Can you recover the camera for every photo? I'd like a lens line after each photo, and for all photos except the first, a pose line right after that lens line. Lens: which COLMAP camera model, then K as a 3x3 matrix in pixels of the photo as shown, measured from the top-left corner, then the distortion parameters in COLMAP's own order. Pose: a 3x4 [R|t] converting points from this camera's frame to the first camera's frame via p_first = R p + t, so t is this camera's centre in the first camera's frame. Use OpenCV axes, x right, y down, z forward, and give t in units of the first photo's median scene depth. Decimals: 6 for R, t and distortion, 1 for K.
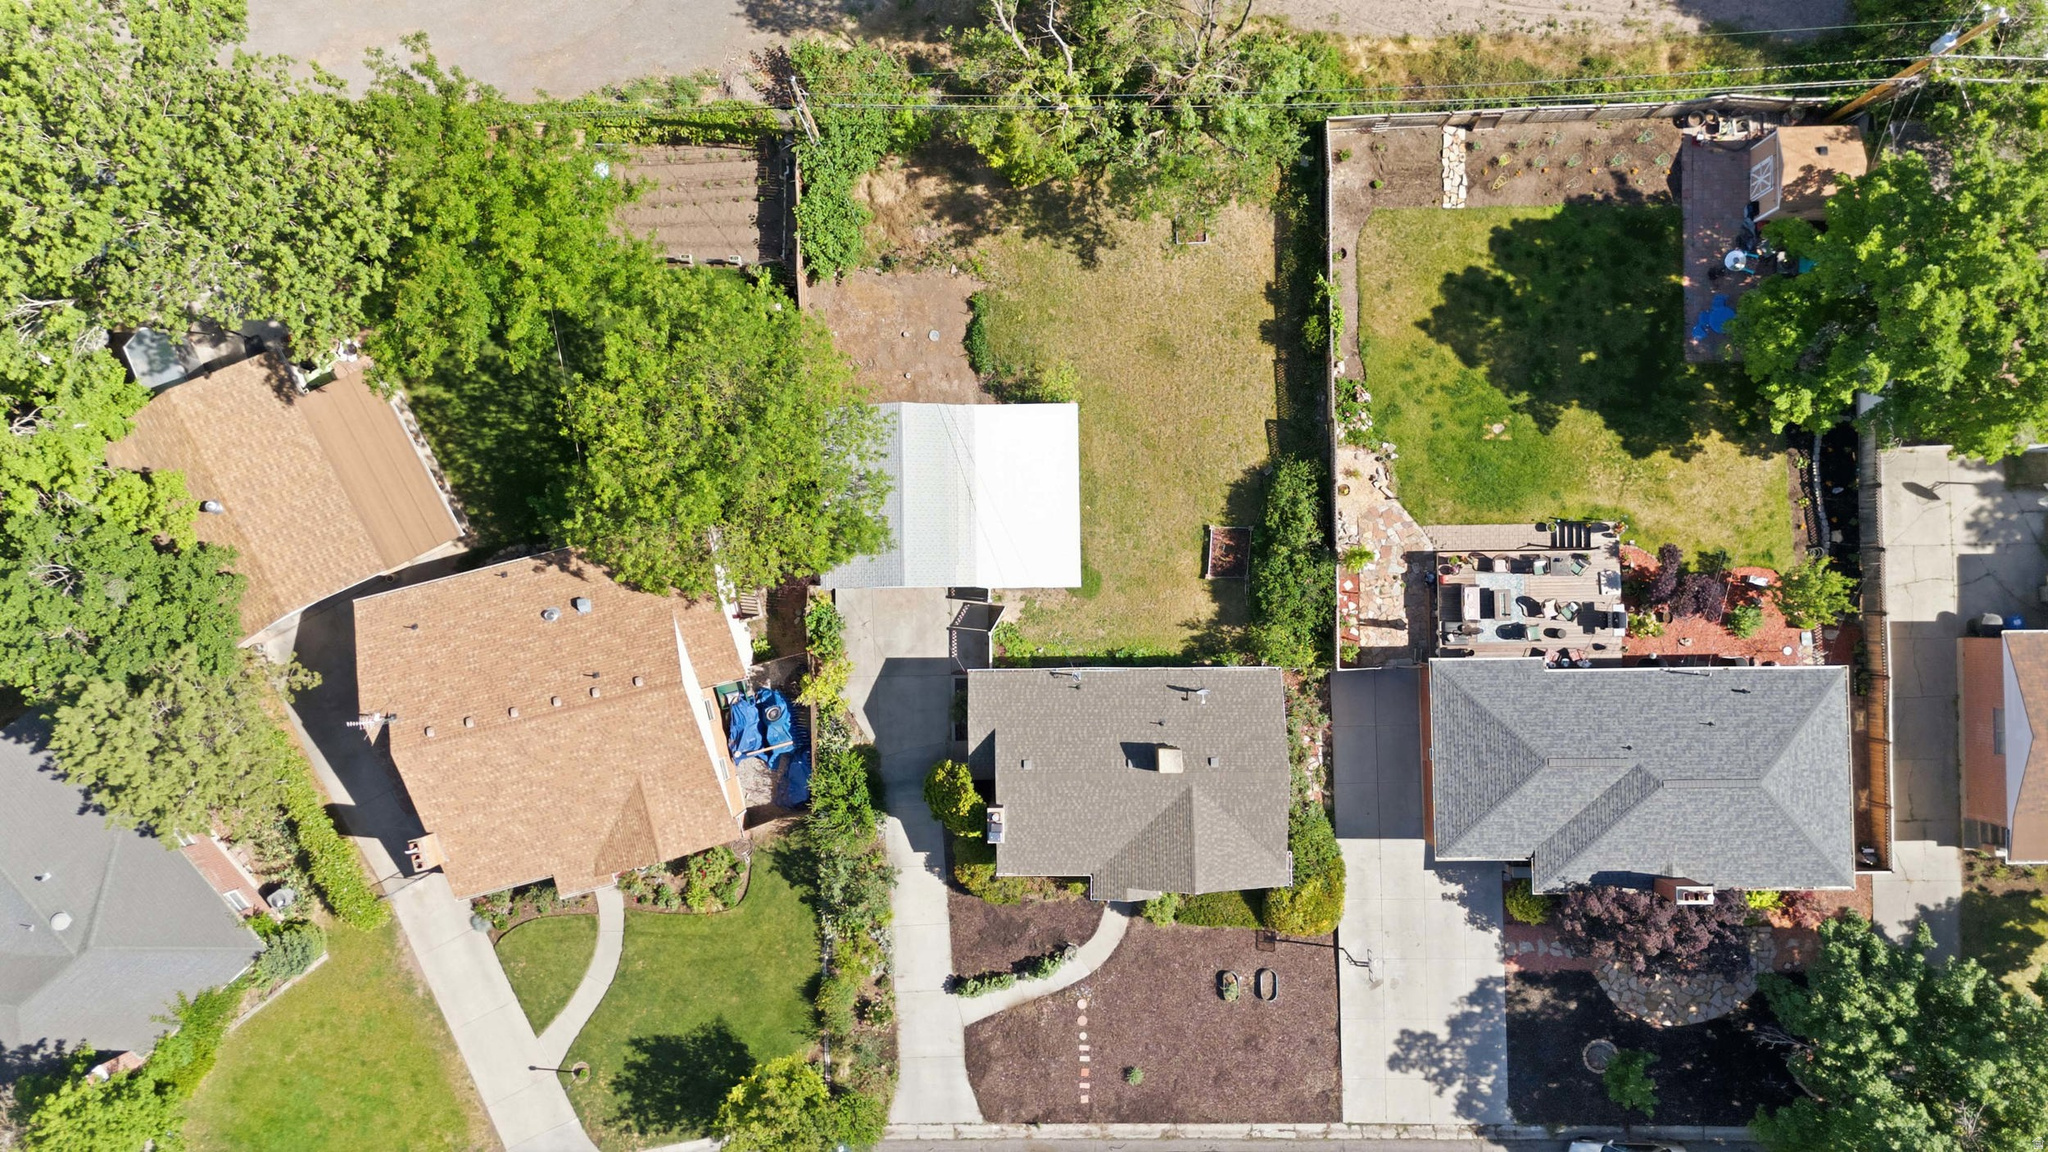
lens RADIAL K [[1490.9, 0, 1022.1], [0, 1490.9, 575.9], [0, 0, 1]] dist [0.079471, -0.062801]
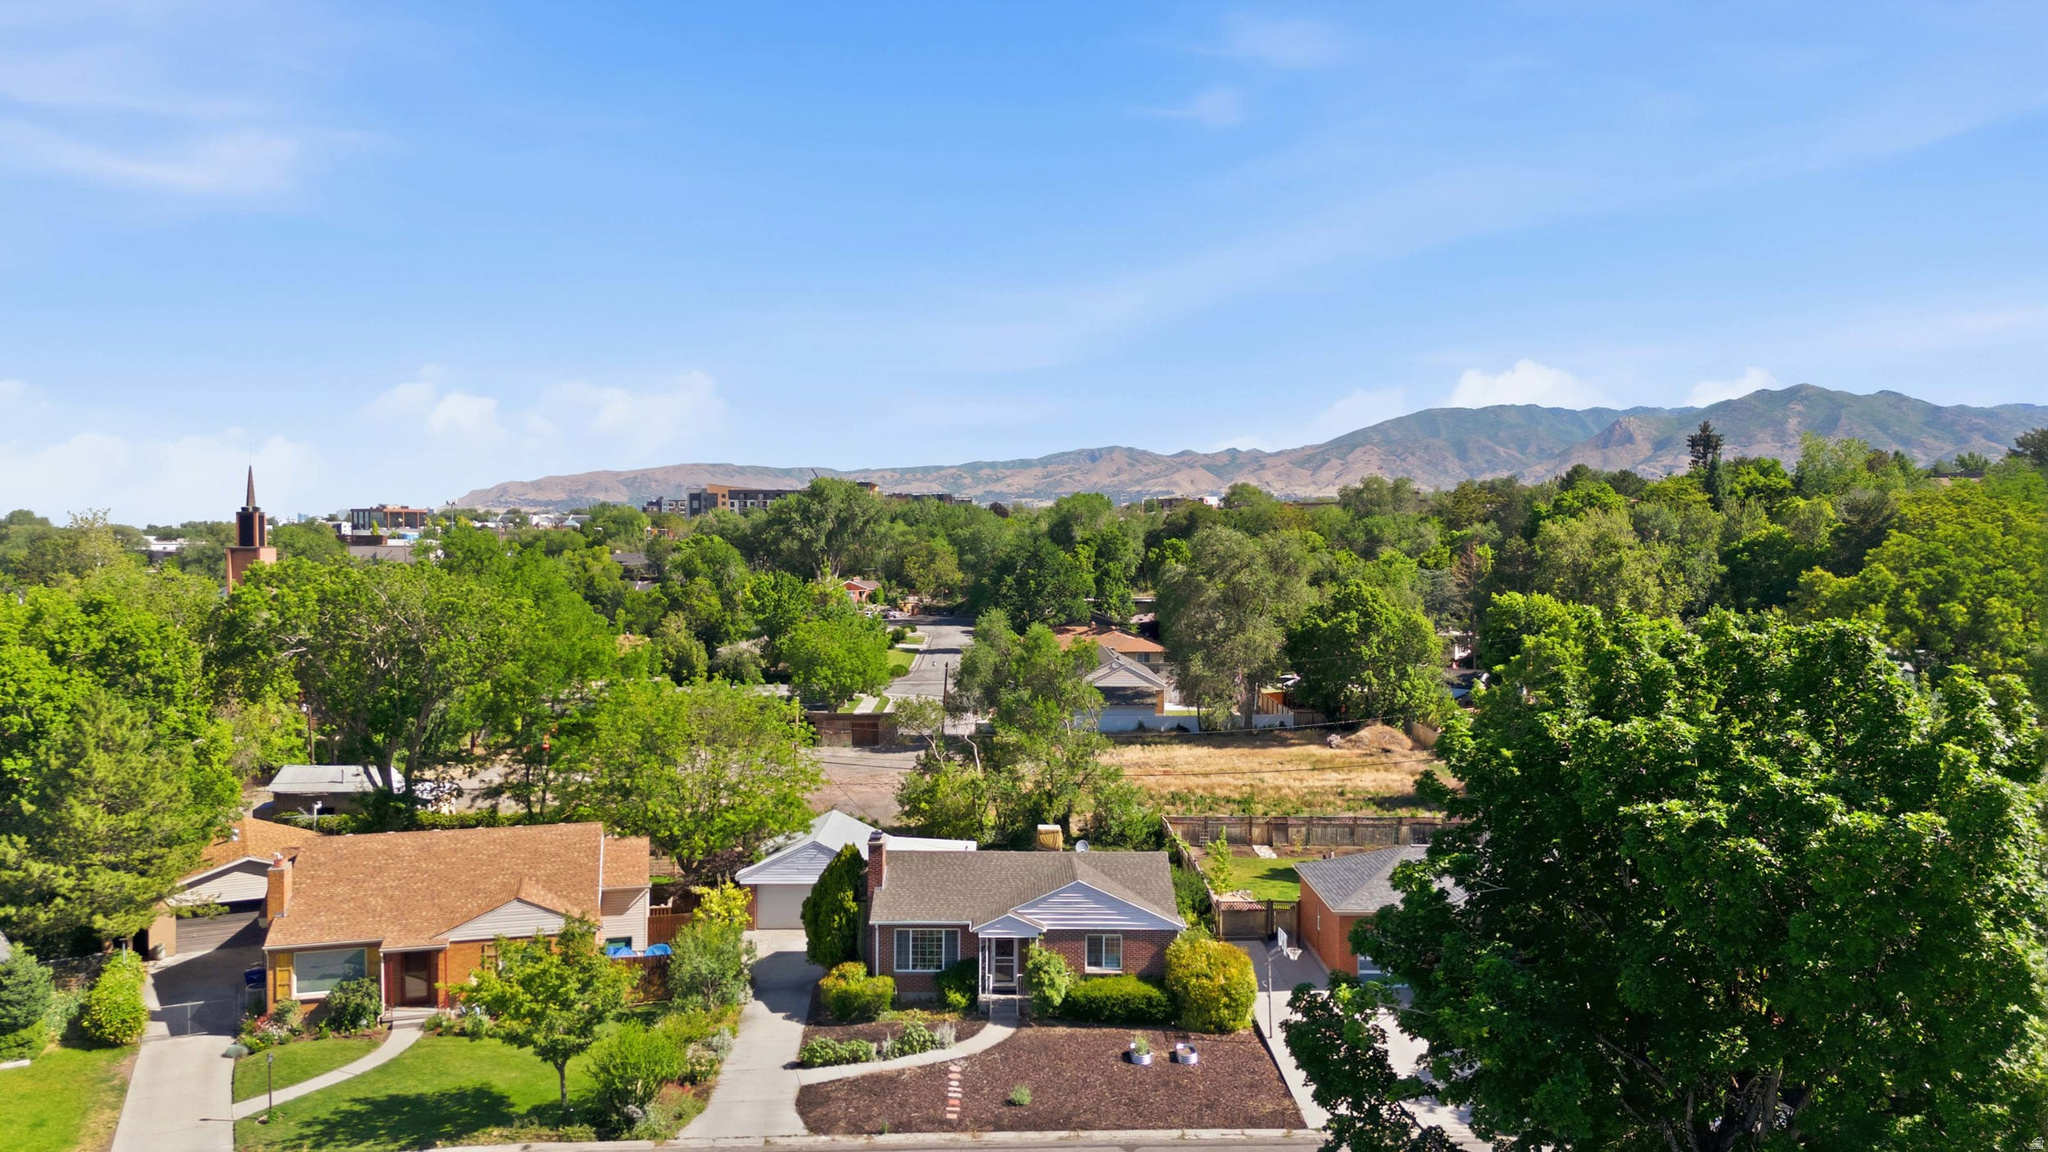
lens RADIAL K [[1490.9, 0, 1017.3], [0, 1490.9, 571.1], [0, 0, 1]] dist [0.079471, -0.062801]
pose [[0.999840, 0.015827, -0.008287, 0.075547], [-0.009048, 0.048637, -0.998776, 1.068725], [-0.015405, 0.998691, 0.048772, 0.701251]]
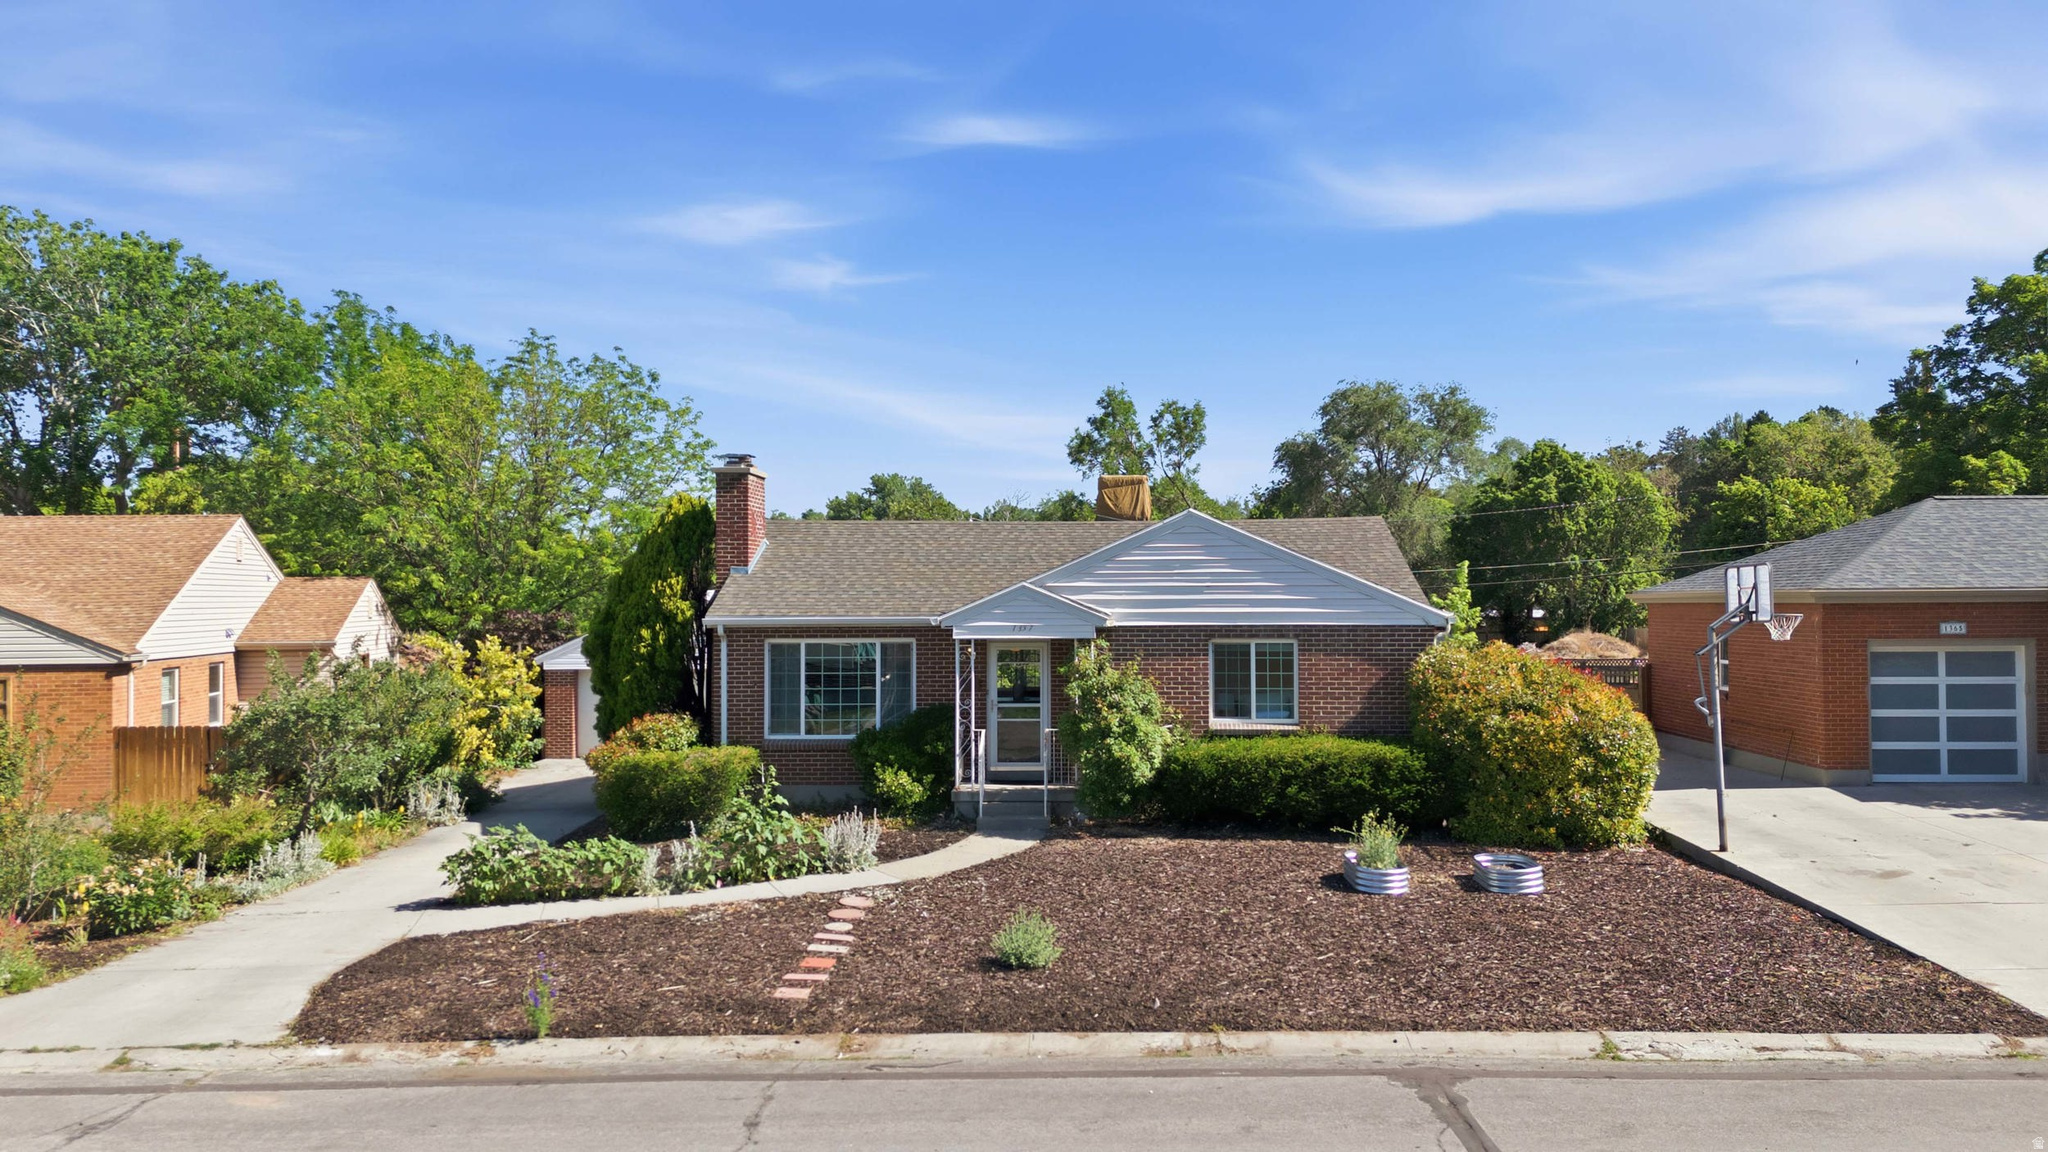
lens RADIAL K [[1490.9, 0, 1023.8], [0, 1490.9, 579.7], [0, 0, 1]] dist [0.079471, -0.062801]
pose [[0.997994, 0.005373, -0.063080, 0.089266], [-0.063127, 0.009017, -0.997965, 0.566610], [-0.004794, 0.999945, 0.009338, 0.939910]]
